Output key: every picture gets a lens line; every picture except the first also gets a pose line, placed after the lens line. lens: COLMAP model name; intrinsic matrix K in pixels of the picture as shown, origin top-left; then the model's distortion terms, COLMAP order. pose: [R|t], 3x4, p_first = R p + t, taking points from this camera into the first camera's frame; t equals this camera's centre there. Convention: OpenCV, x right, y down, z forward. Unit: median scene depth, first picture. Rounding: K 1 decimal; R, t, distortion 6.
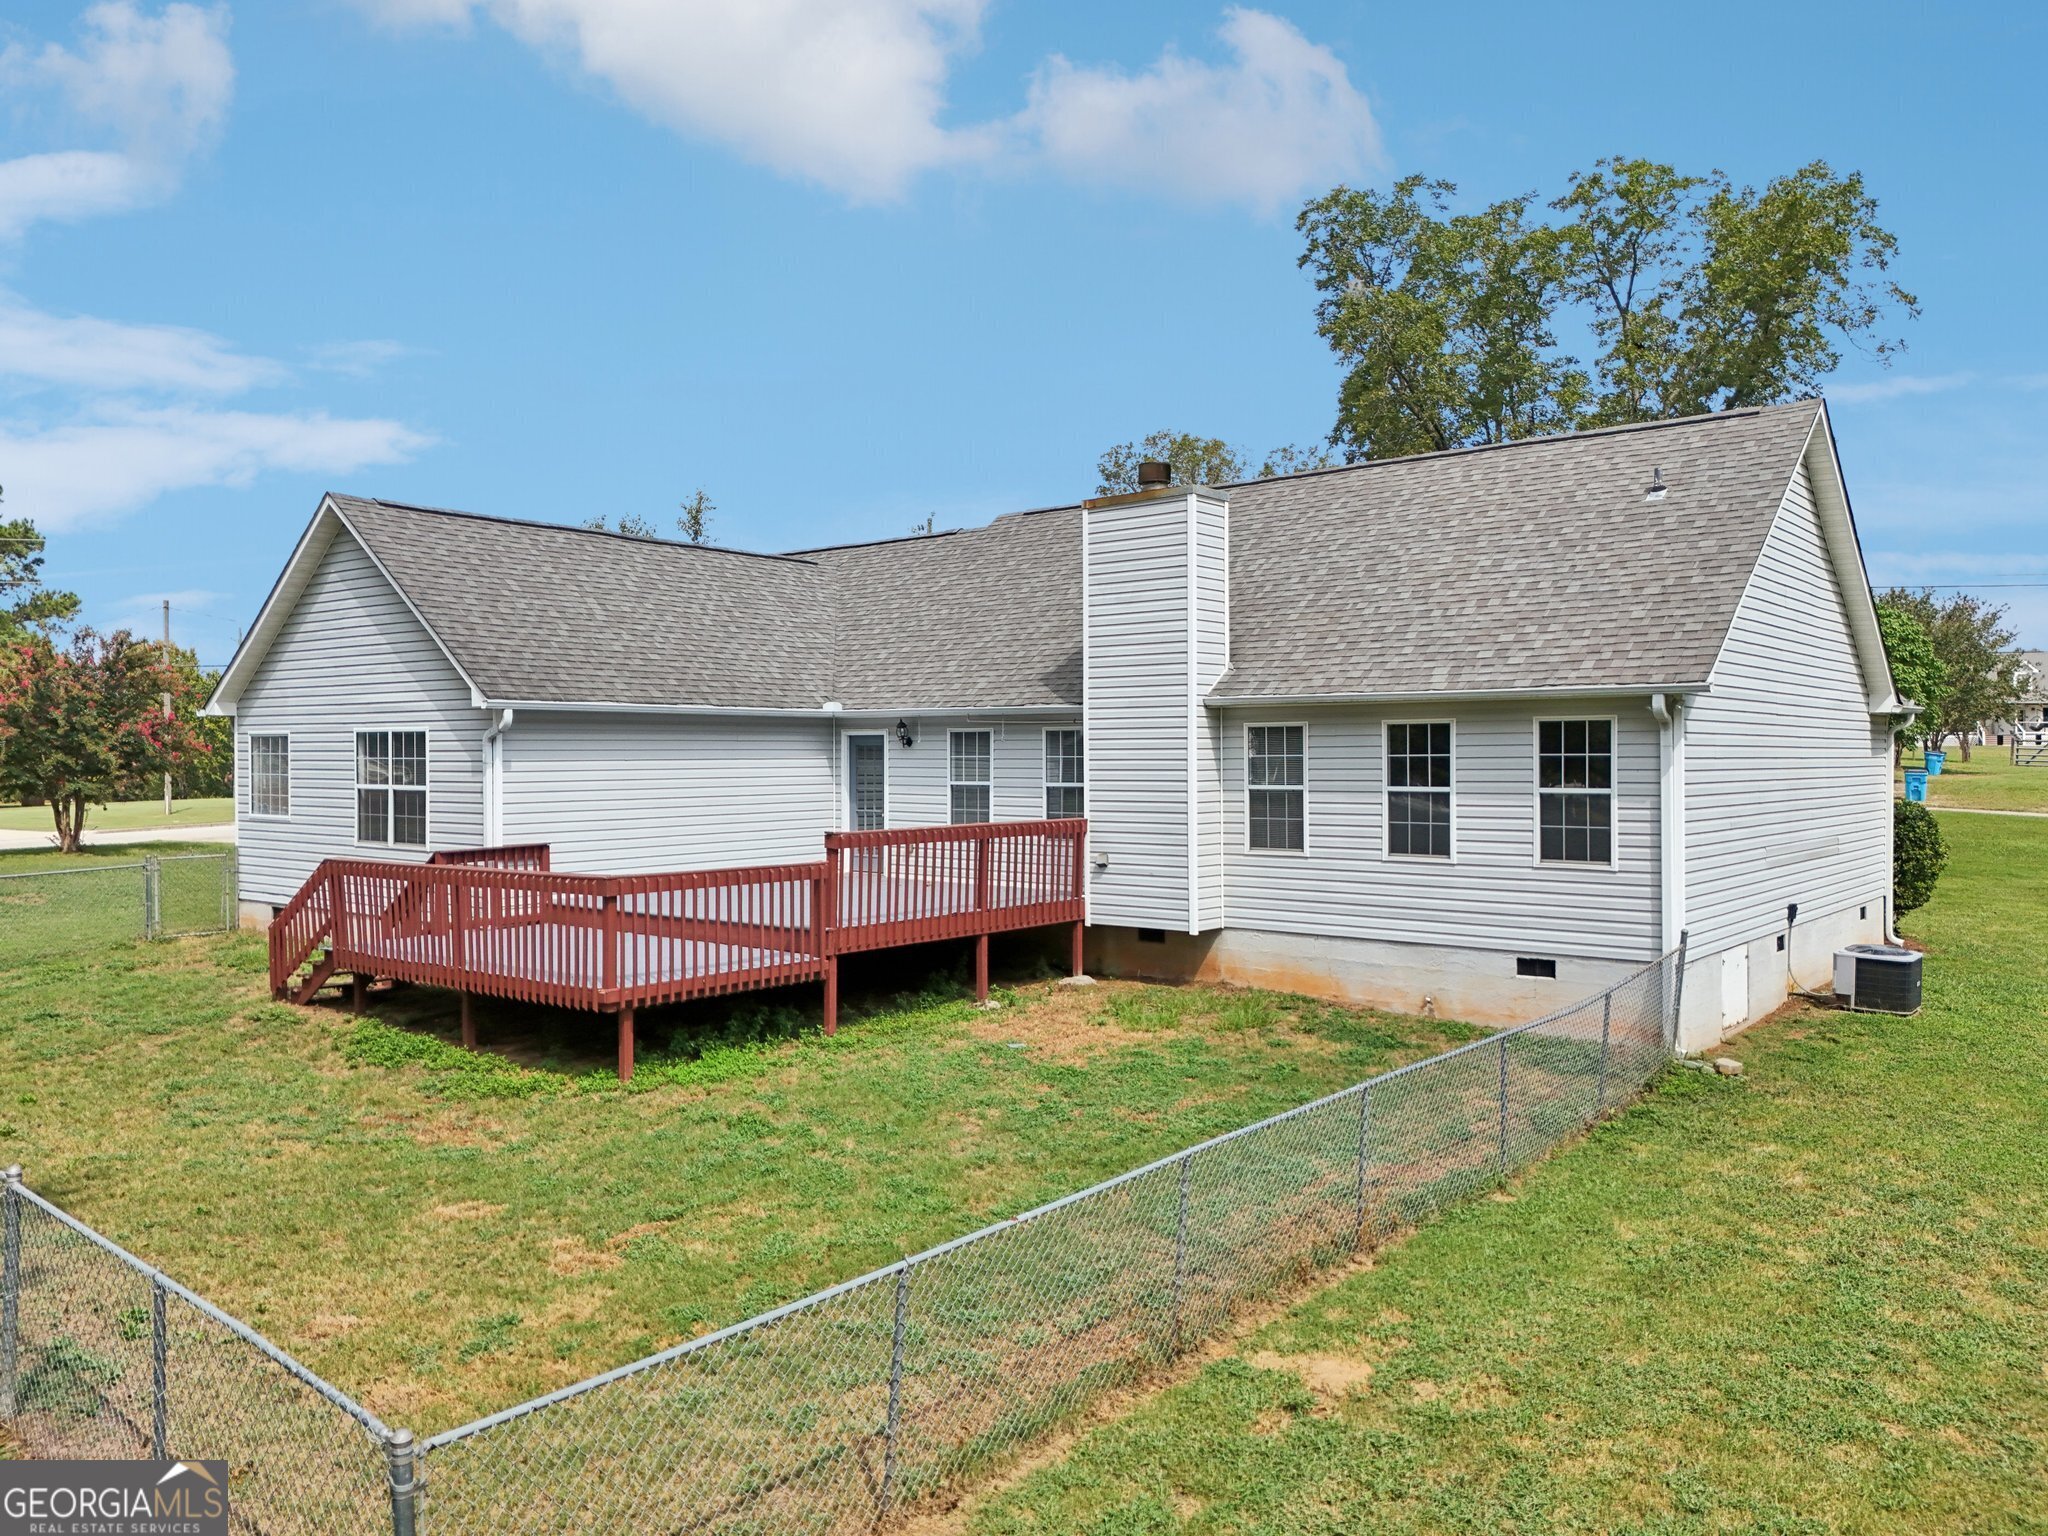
lens RADIAL K [[1563.8, 0, 1032.4], [0, 1563.8, 762.2], [0, 0, 1]] dist [0.071849, -0.068456]
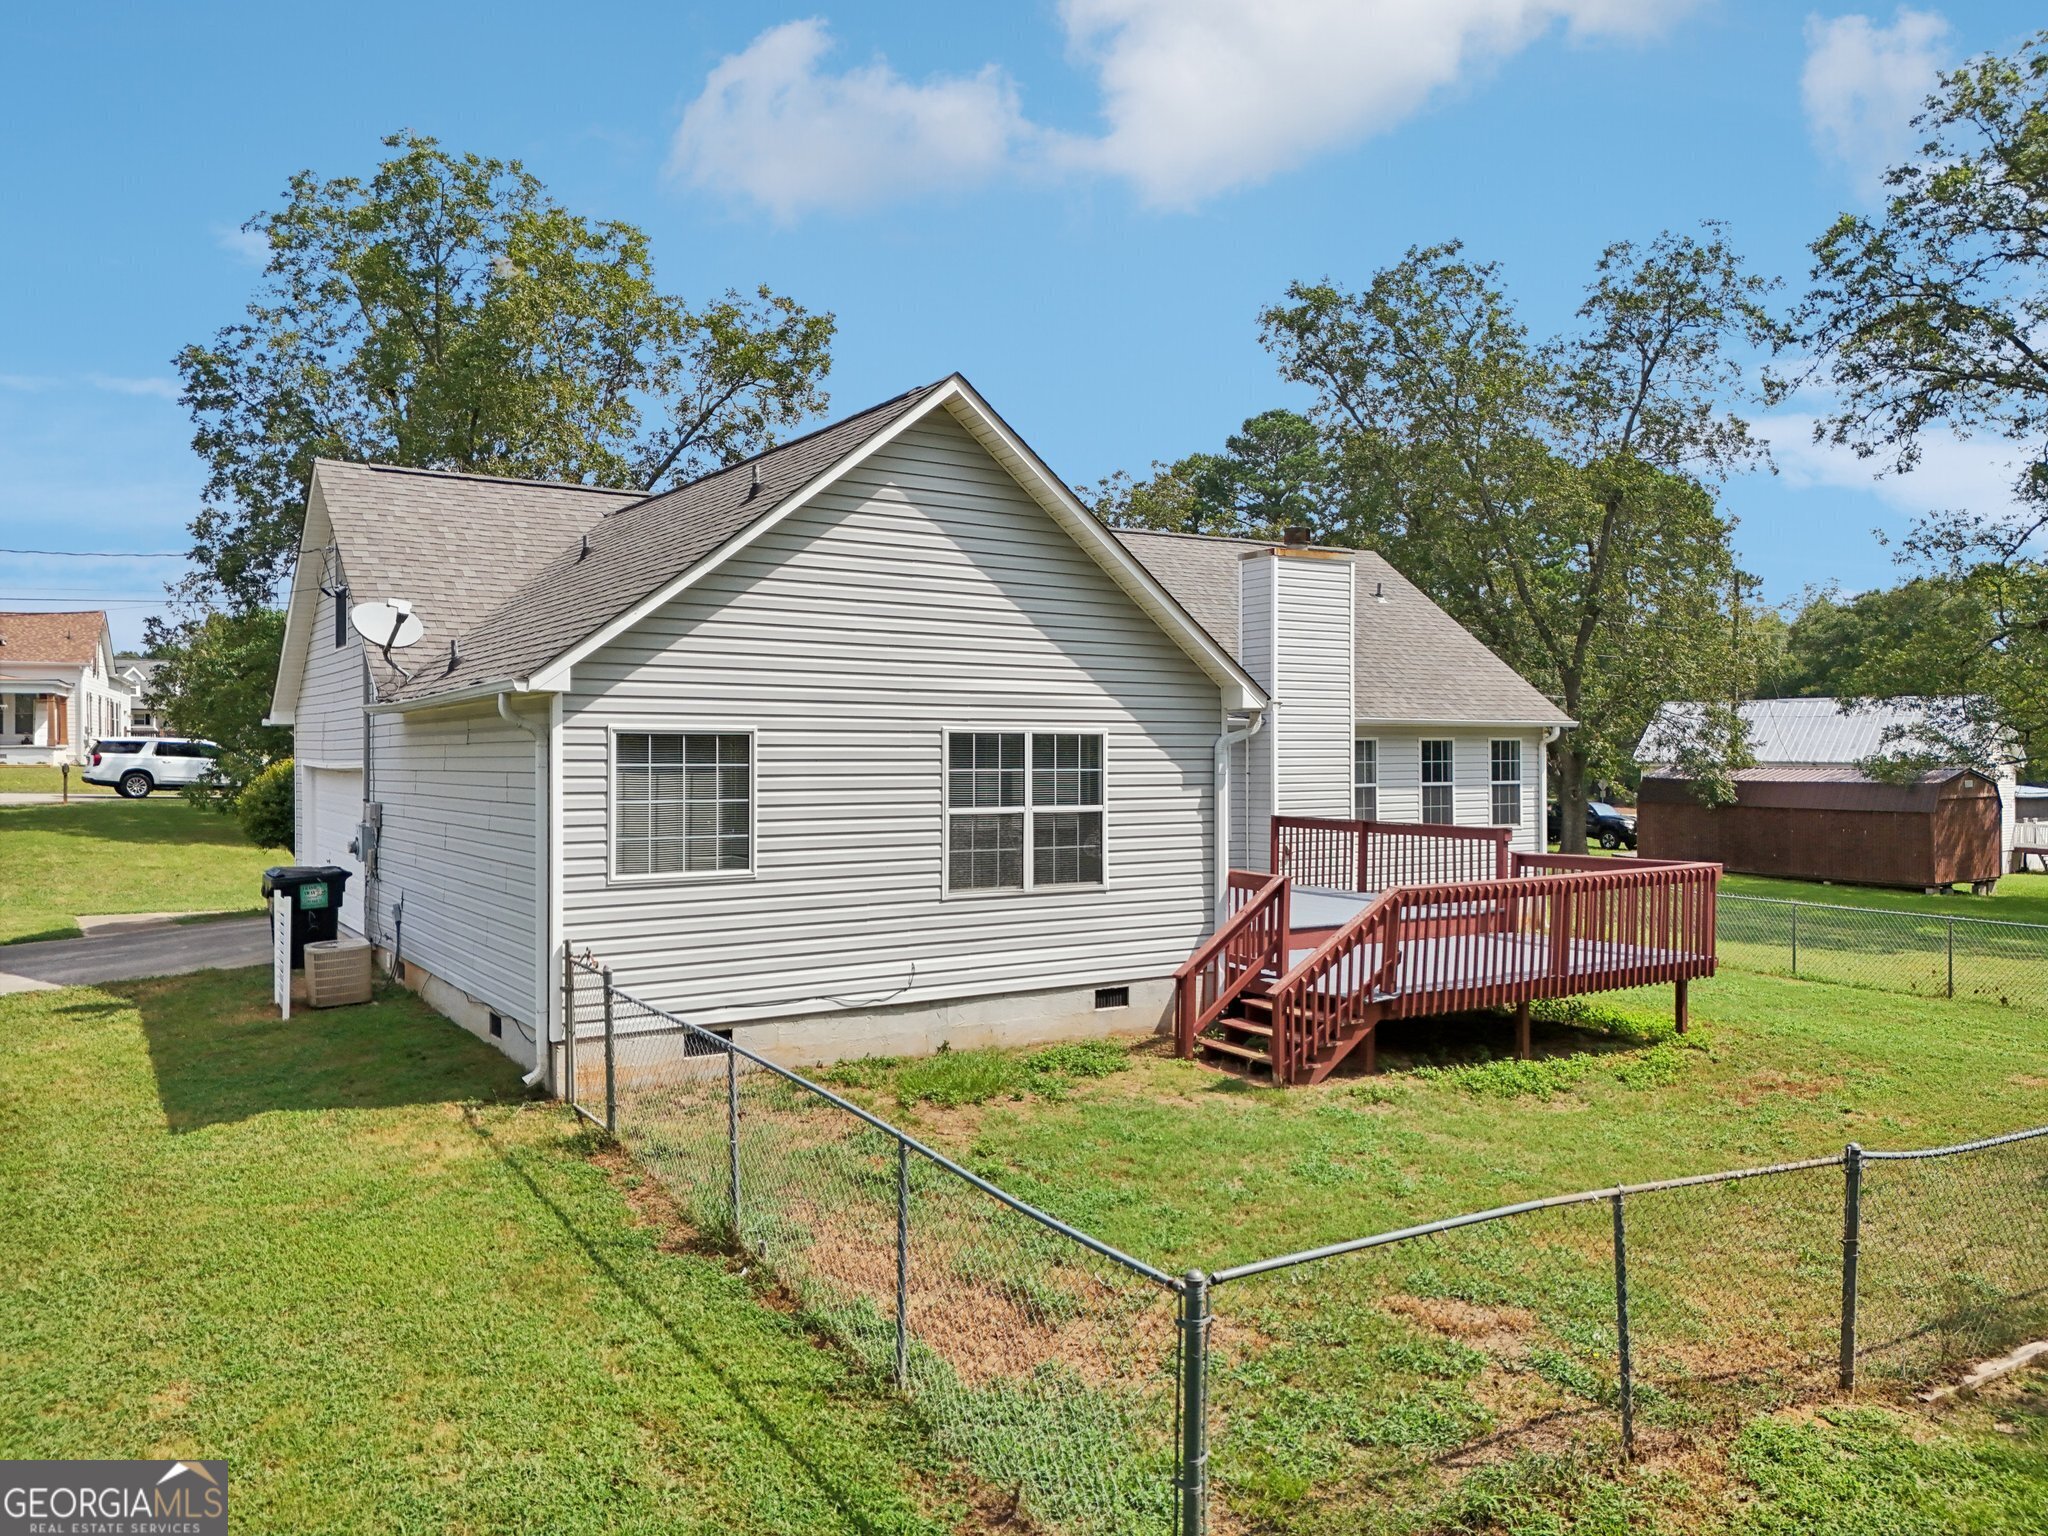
lens RADIAL K [[1563.8, 0, 1032.4], [0, 1563.8, 762.2], [0, 0, 1]] dist [0.071849, -0.068456]
pose [[0.282618, -0.004208, 0.959223, -1.130326], [0.004223, 0.999986, 0.003142, -0.008584], [-0.959223, 0.003163, 0.282632, 0.817784]]
